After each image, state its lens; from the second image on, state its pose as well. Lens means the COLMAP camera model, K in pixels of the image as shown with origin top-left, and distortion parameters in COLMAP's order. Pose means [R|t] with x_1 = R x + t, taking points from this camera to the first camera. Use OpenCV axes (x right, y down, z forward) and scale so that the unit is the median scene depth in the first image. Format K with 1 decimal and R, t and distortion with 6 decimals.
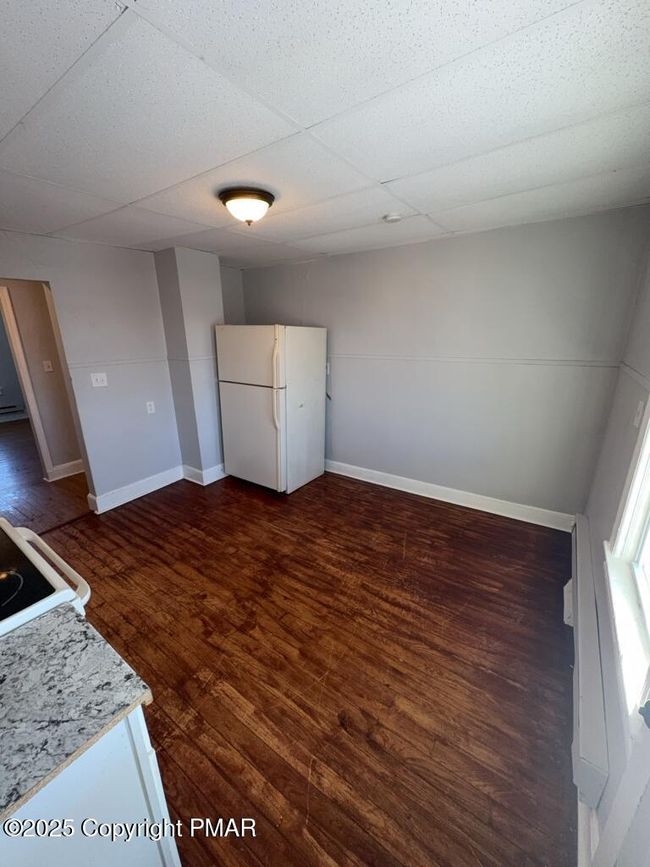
lens RADIAL K [[344.3, 0, 323.3], [0, 344.3, 431.2], [0, 0, 1]] dist [-0.002140, -0.000051]
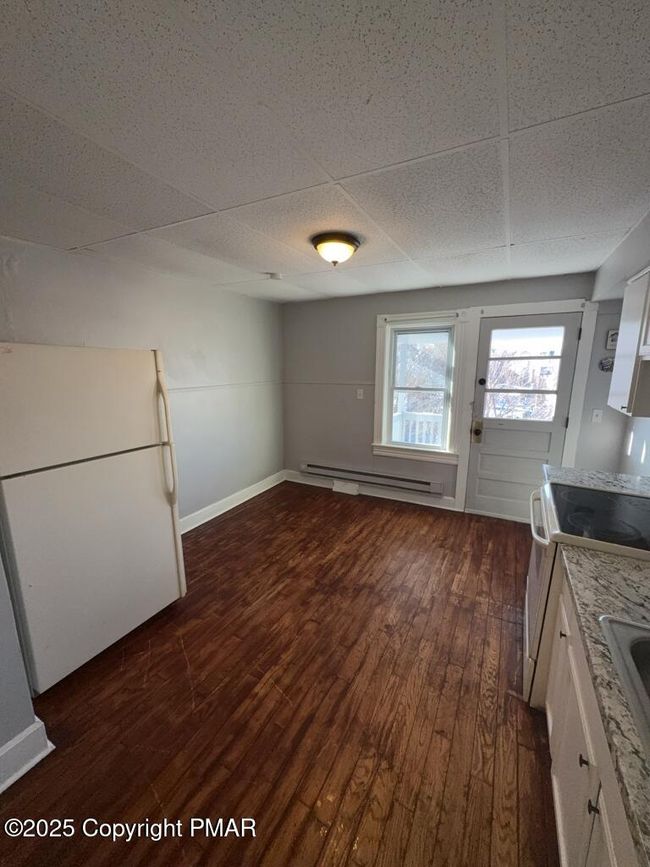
lens RADIAL K [[344.3, 0, 326.5], [0, 344.3, 435.4], [0, 0, 1]] dist [-0.002140, -0.000051]
pose [[-0.121170, -0.185940, 0.975061, -1.077097], [0.283192, 0.934999, 0.213492, -0.254245], [-0.951378, 0.301998, -0.060638, 0.977616]]
